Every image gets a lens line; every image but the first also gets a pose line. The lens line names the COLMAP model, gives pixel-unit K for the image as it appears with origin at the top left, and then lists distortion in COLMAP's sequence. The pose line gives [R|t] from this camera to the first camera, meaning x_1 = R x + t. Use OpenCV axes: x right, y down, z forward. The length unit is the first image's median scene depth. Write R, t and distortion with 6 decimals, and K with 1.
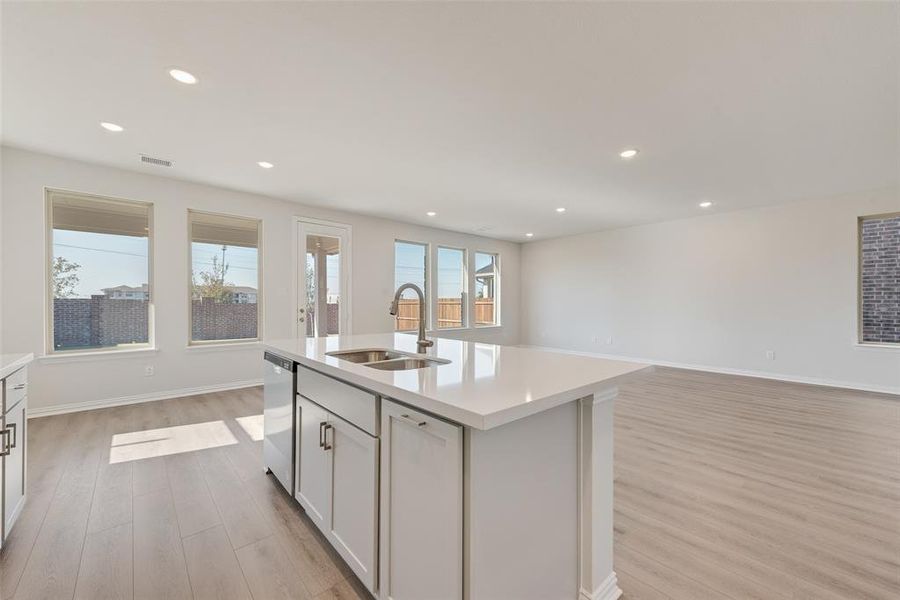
lens RADIAL K [[354.8, 0, 449.0], [0, 354.8, 302.9], [0, 0, 1]] dist [0.009552, -0.000131]
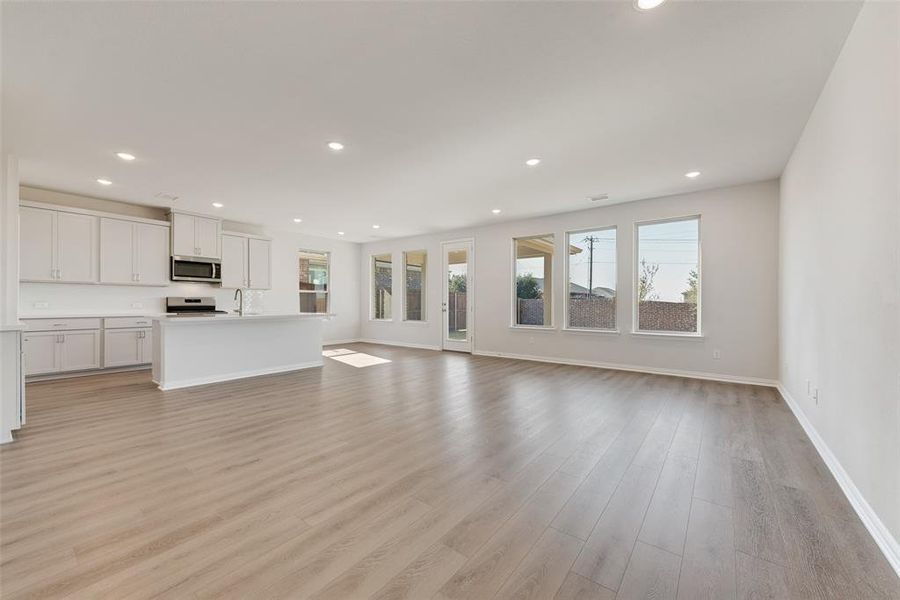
lens RADIAL K [[354.8, 0, 449.0], [0, 354.8, 302.9], [0, 0, 1]] dist [0.009552, -0.000131]
pose [[0.177514, -0.001036, -0.984118, 1.274846], [-0.004986, 0.999986, -0.001952, 0.023808], [0.984106, 0.005253, 0.177506, 0.934048]]
